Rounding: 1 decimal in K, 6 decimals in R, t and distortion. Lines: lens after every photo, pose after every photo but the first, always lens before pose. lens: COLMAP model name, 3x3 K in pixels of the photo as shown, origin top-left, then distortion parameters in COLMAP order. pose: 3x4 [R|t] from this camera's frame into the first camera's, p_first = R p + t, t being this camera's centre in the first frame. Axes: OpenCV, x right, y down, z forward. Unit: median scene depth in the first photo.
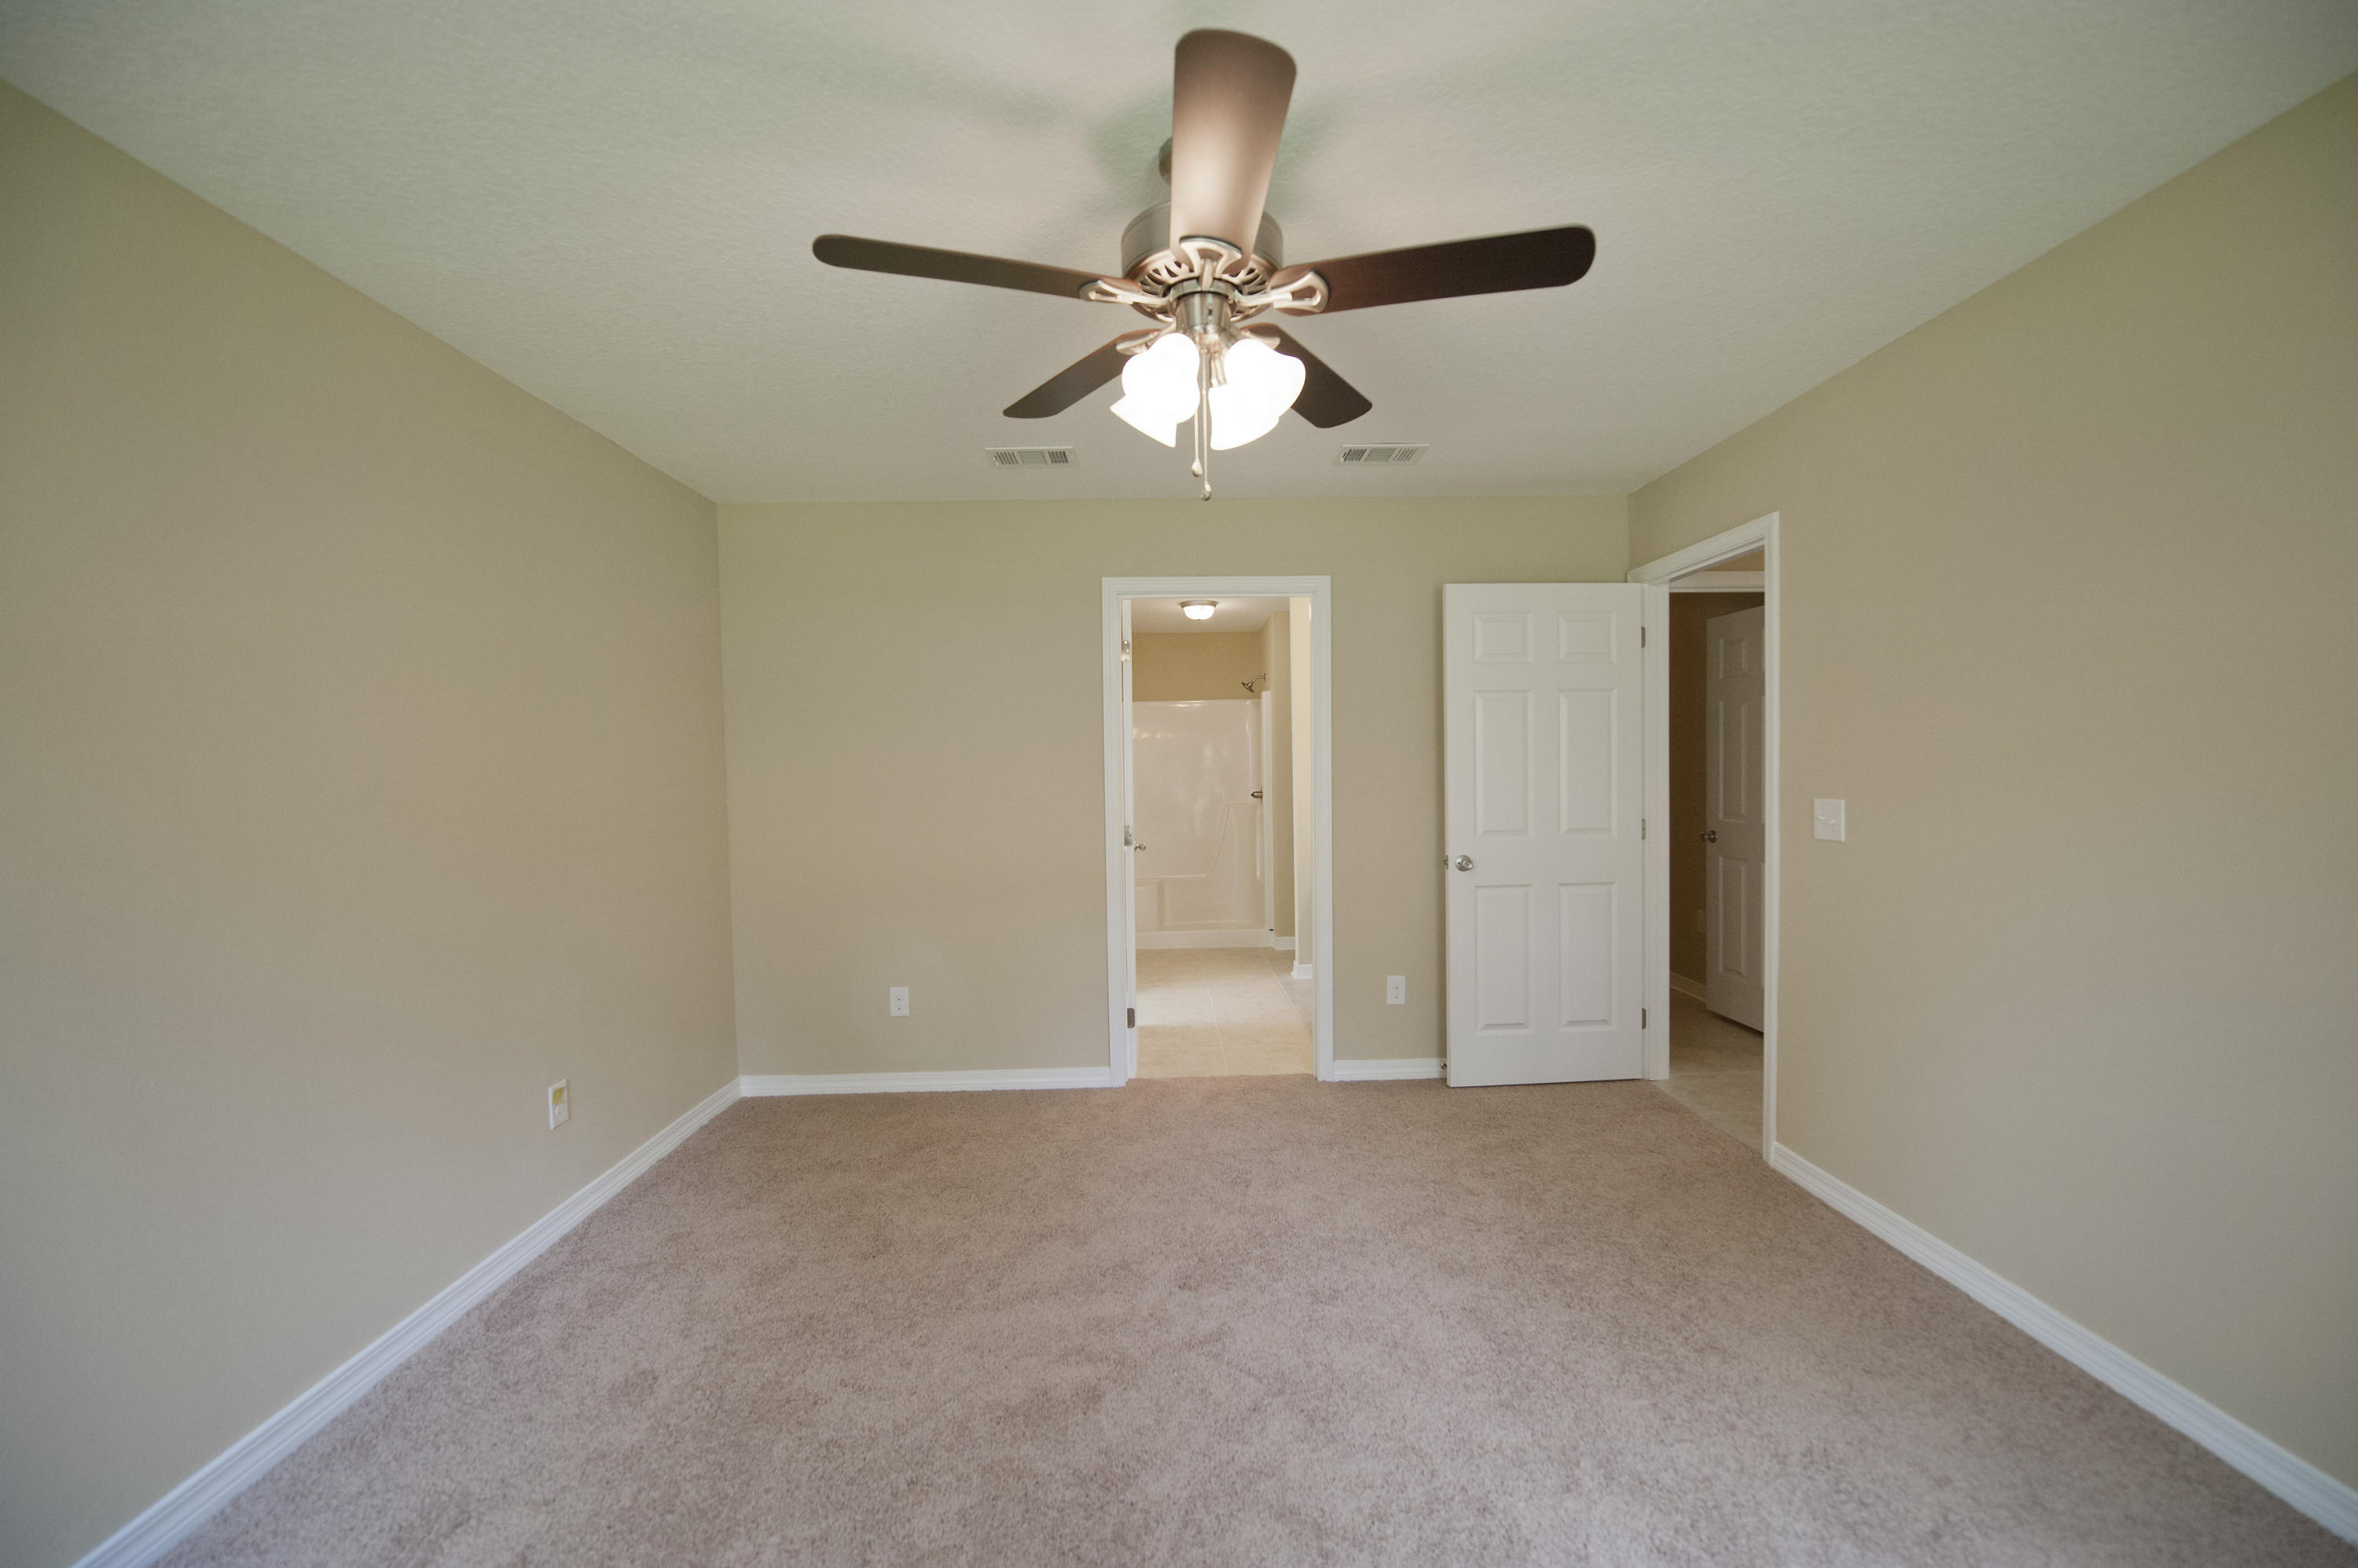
lens RADIAL K [[941.6, 0, 1185.5], [0, 941.6, 796.7], [0, 0, 1]] dist [-0.010736, -0.004247]
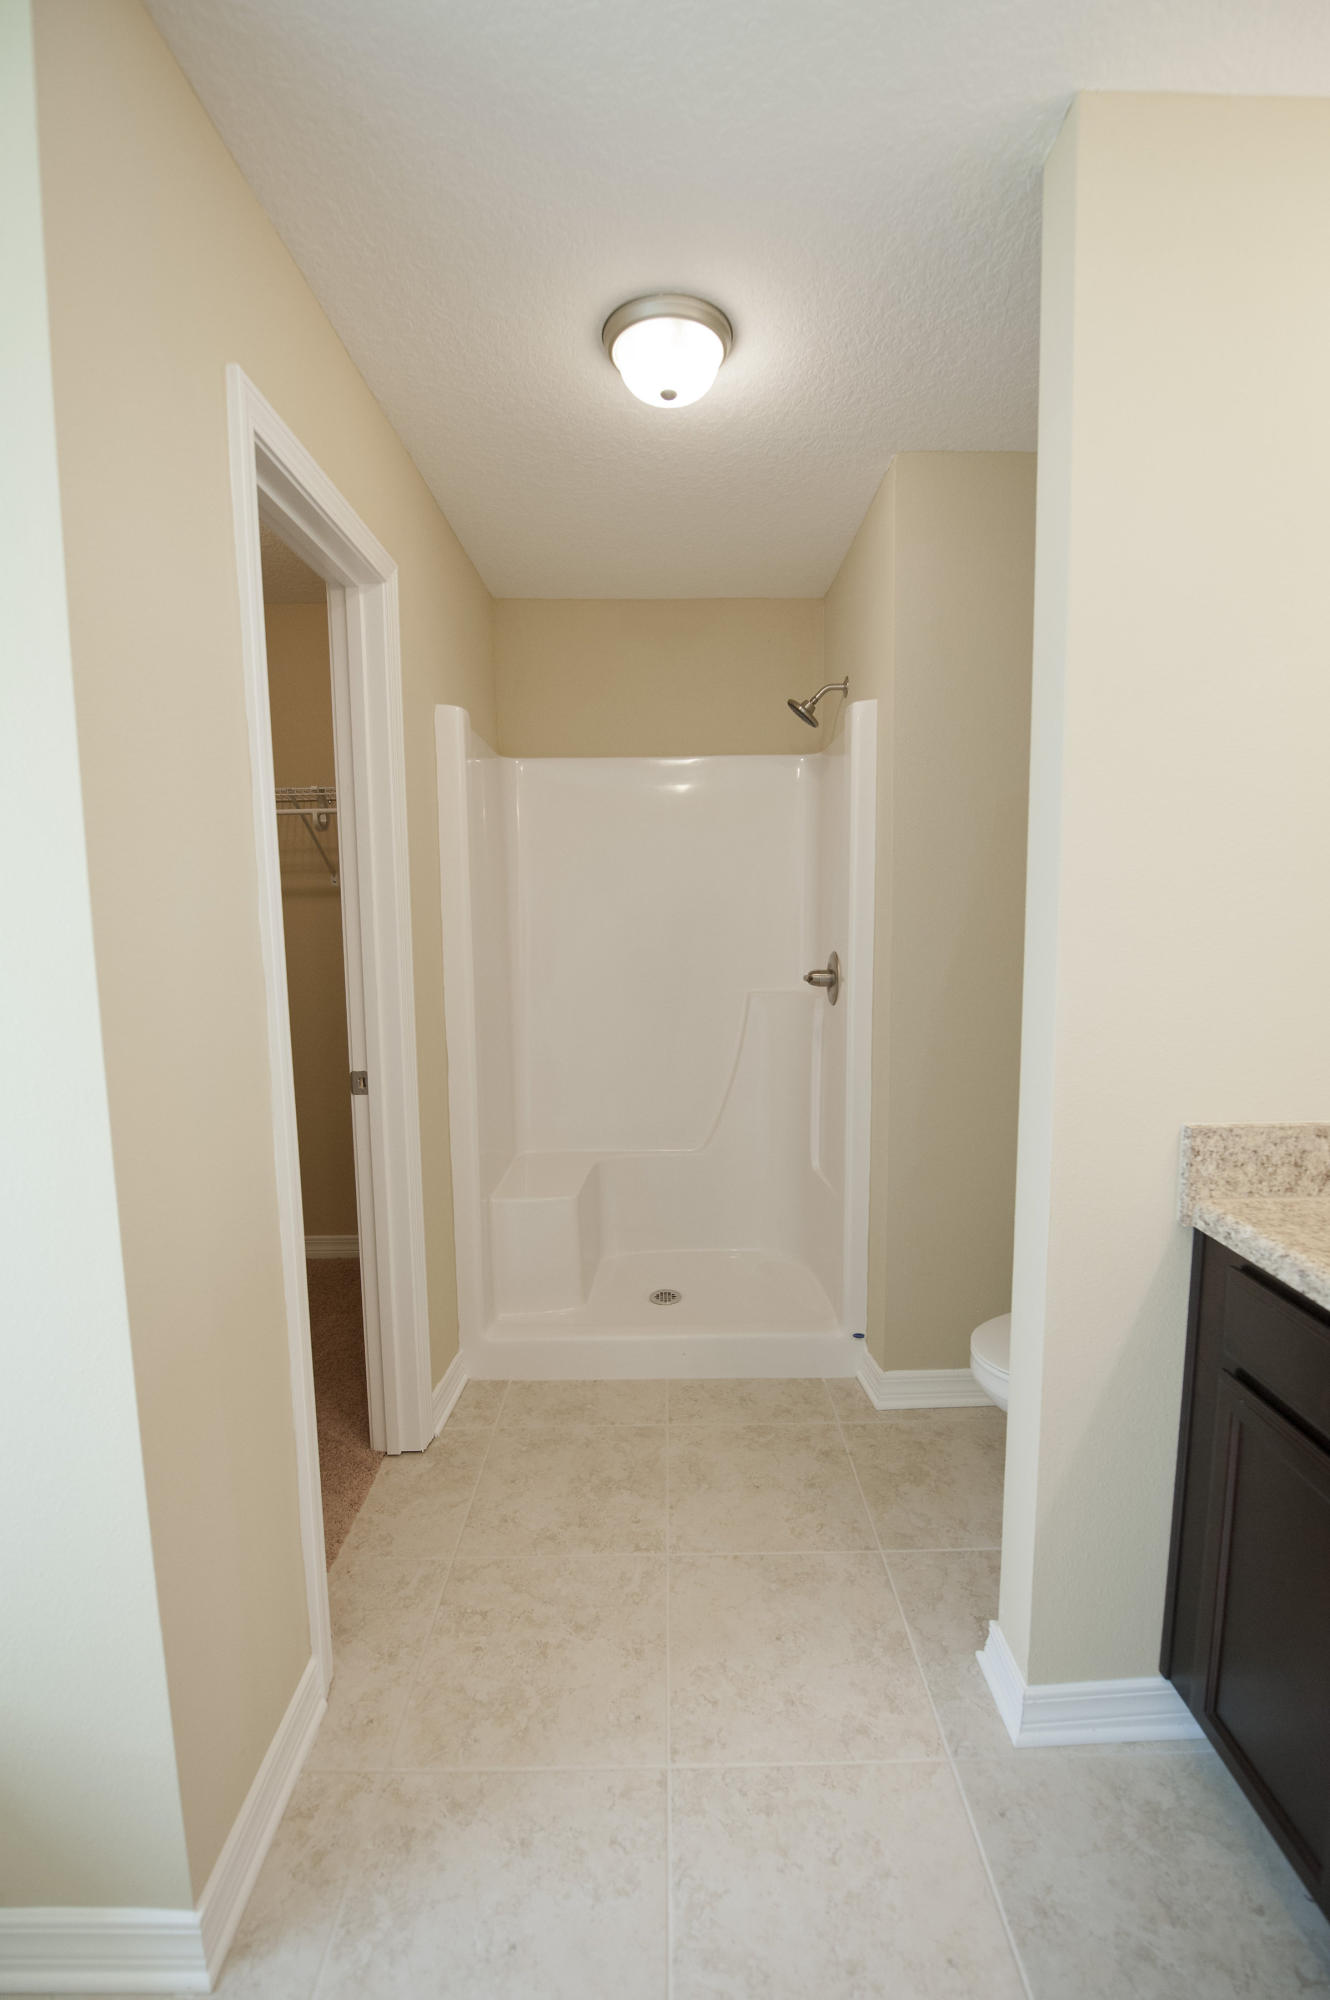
lens RADIAL K [[852.1, 0, 678.8], [0, 852.1, 996.0], [0, 0, 1]] dist [-0.012617, -0.004078]
pose [[0.999664, 0.010011, -0.023906, 0.043141], [-0.008023, 0.996613, 0.081848, -0.045086], [0.024644, -0.081629, 0.996358, 1.219595]]
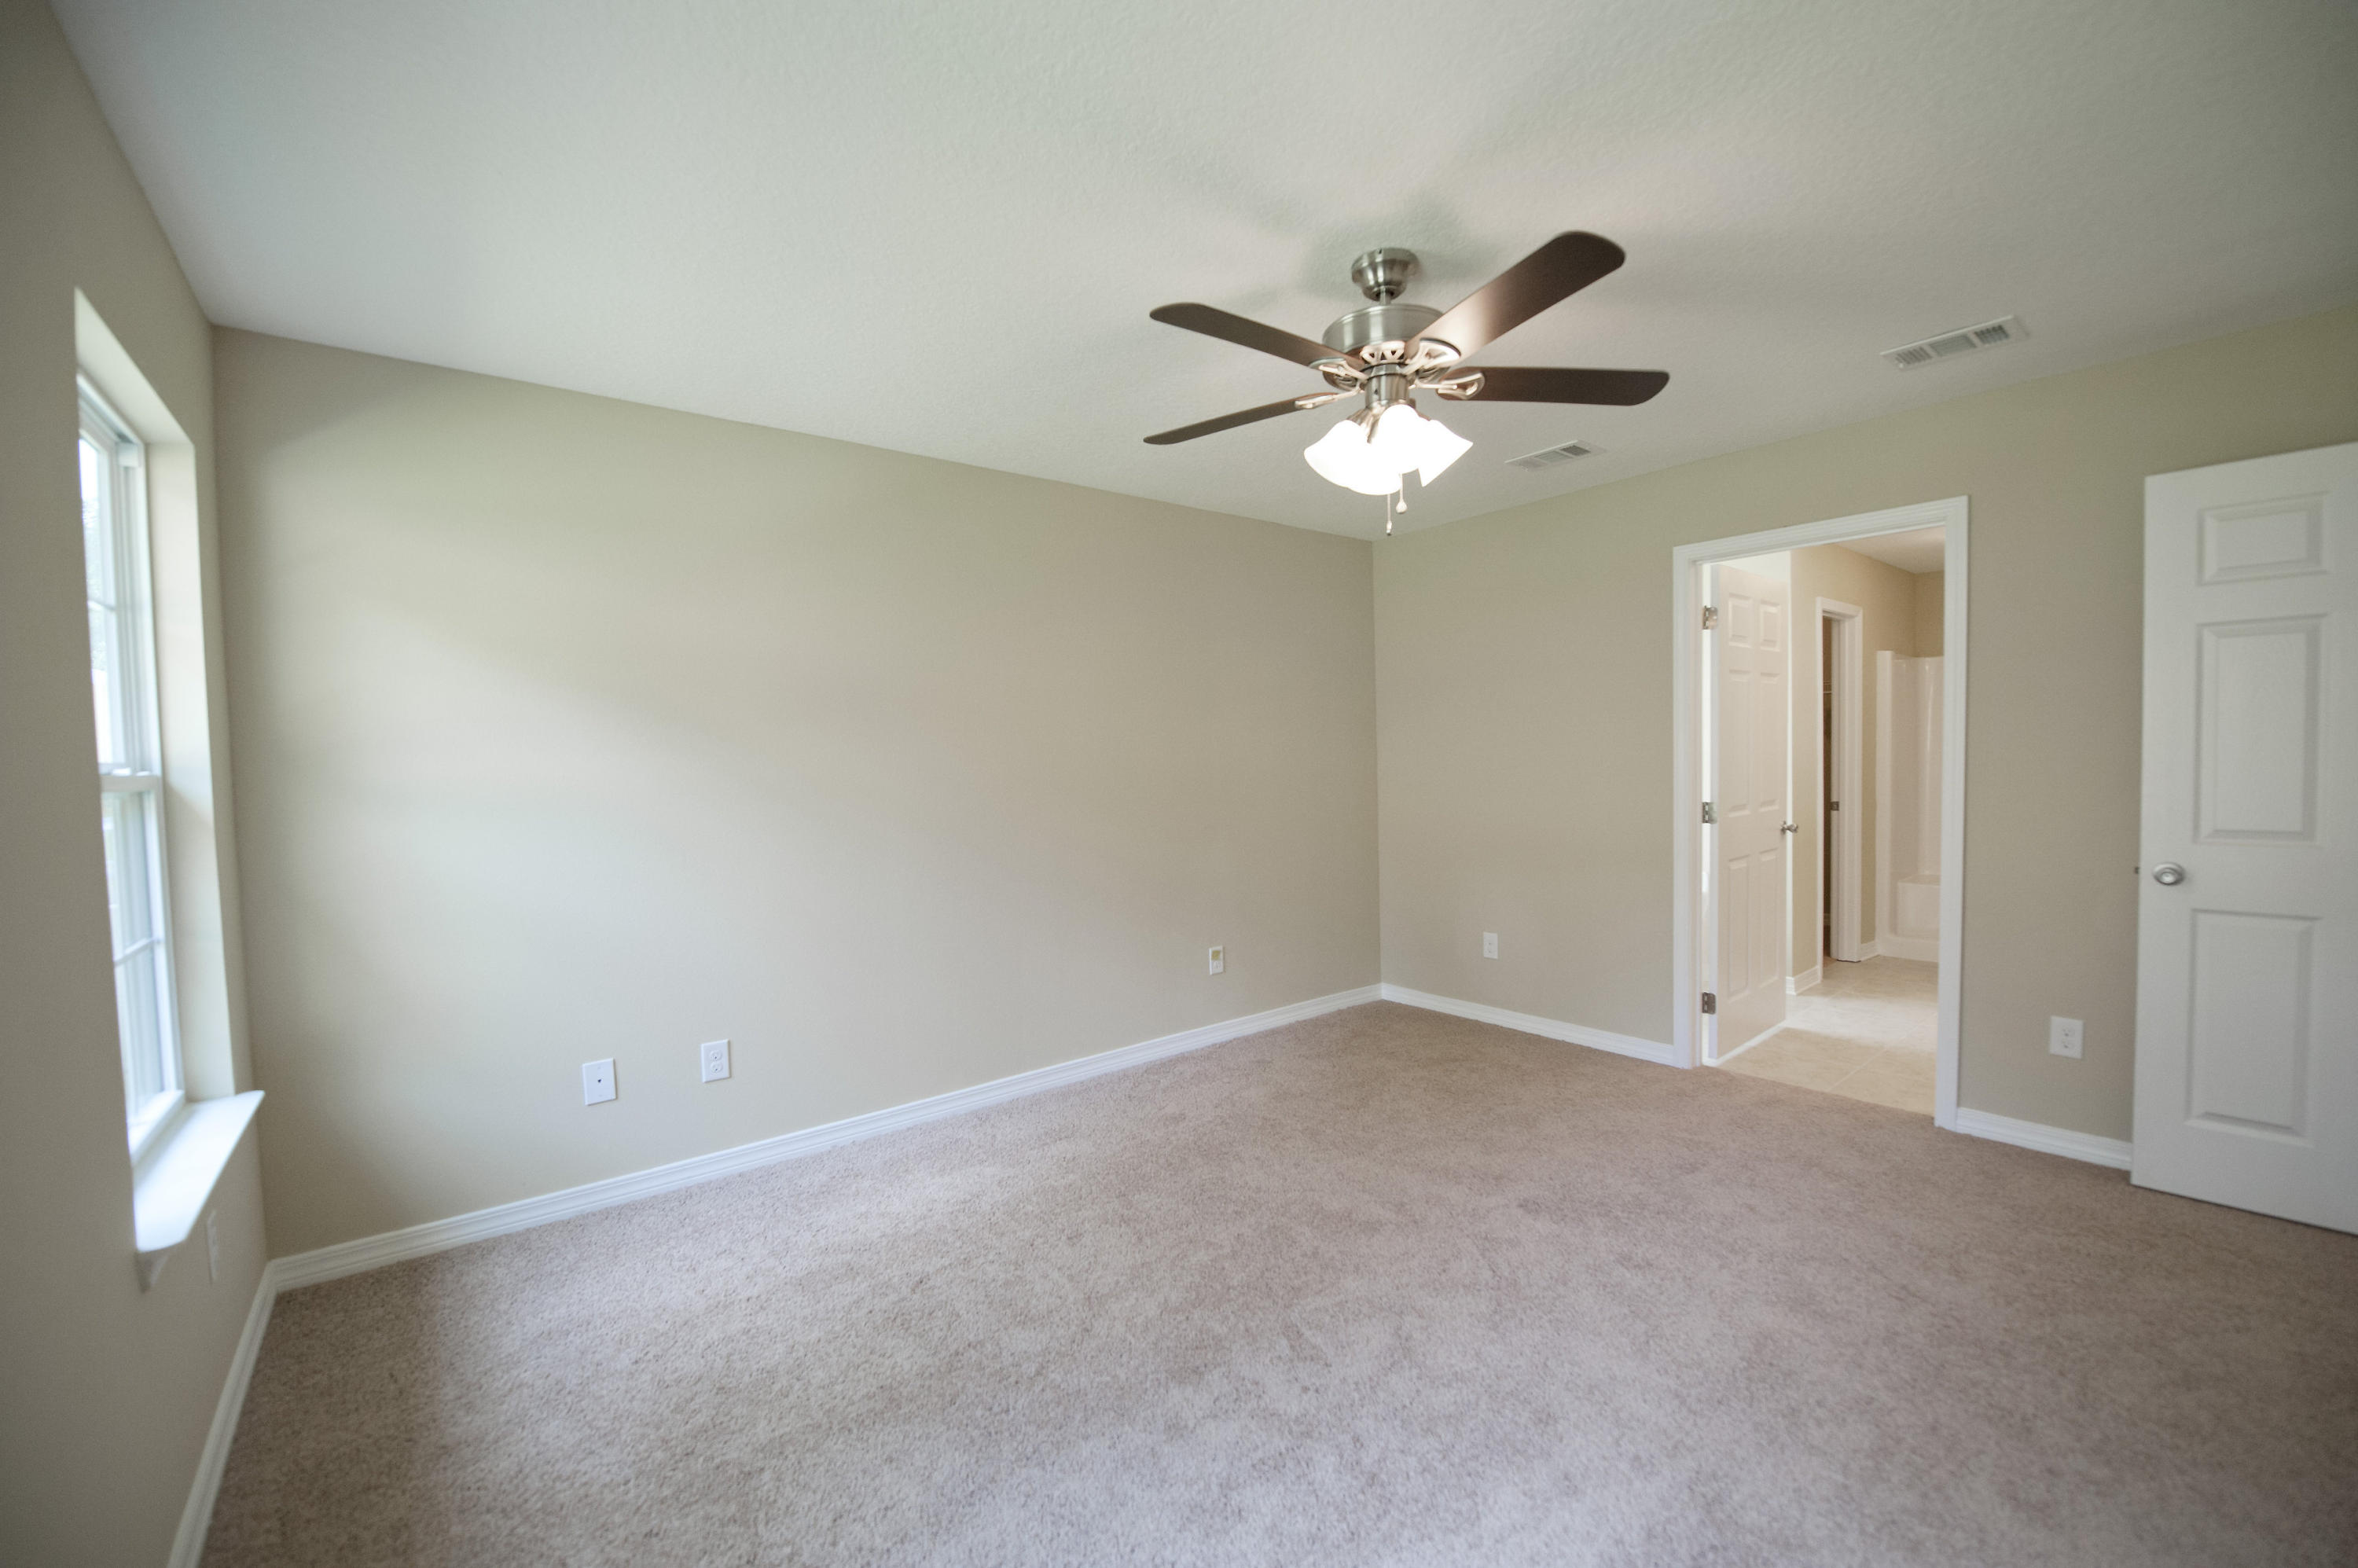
lens RADIAL K [[941.6, 0, 1185.5], [0, 941.6, 796.7], [0, 0, 1]] dist [-0.010736, -0.004247]
pose [[0.601565, 0.035684, -0.798026, 0.401205], [-0.012414, 0.999299, 0.035326, -0.001840], [0.798727, -0.011345, 0.601587, 0.004542]]
